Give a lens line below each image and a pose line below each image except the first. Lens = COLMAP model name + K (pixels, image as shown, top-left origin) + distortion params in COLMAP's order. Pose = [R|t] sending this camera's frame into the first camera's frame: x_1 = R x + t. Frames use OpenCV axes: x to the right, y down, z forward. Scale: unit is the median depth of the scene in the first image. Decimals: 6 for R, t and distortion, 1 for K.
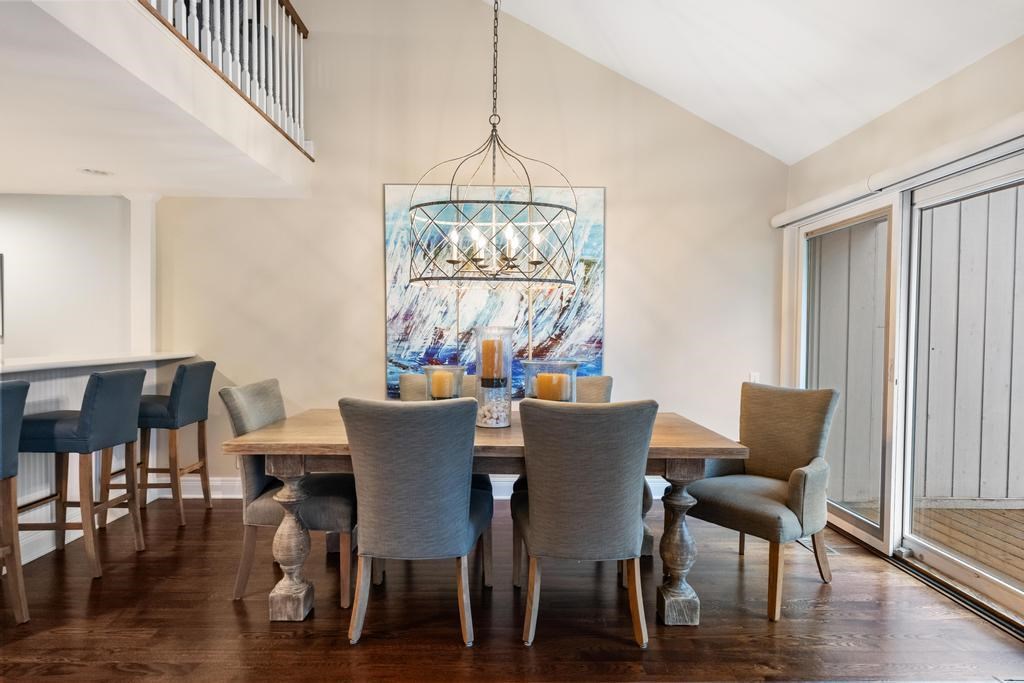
lens RADIAL K [[567.8, 0, 508.1], [0, 567.8, 351.0], [0, 0, 1]] dist [-0.004235, 0.001026]
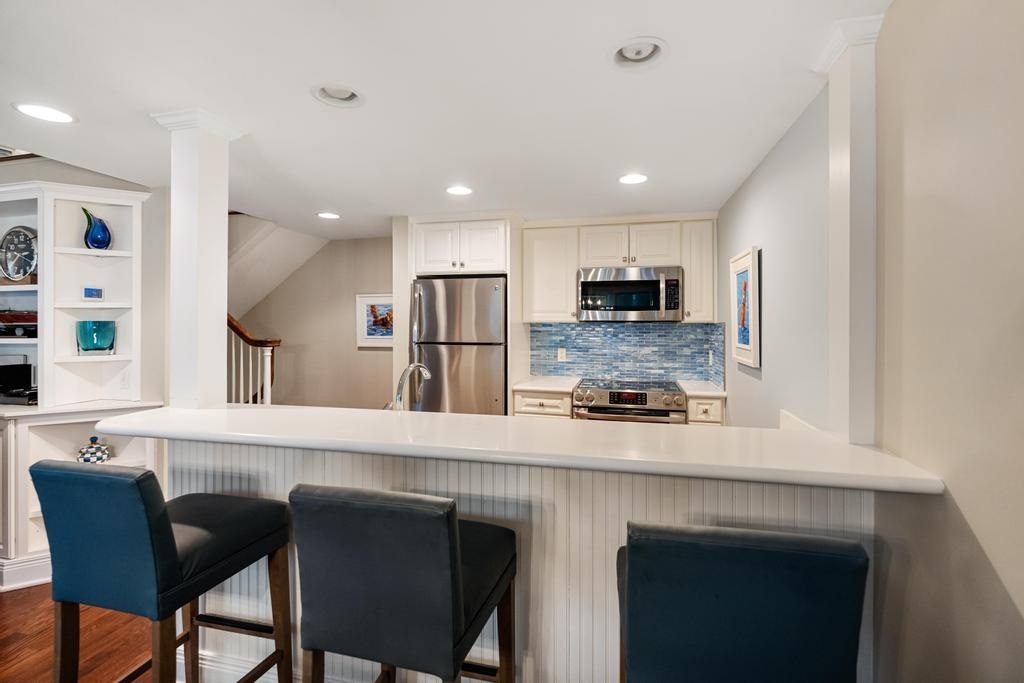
lens RADIAL K [[469.8, 0, 510.1], [0, 469.8, 324.4], [0, 0, 1]] dist [-0.000067, -0.000481]
pose [[-0.248664, -0.009512, -0.968543, -0.265696], [-0.036627, 0.999329, -0.000410, -0.069486], [0.967897, 0.035373, -0.248845, 0.852845]]
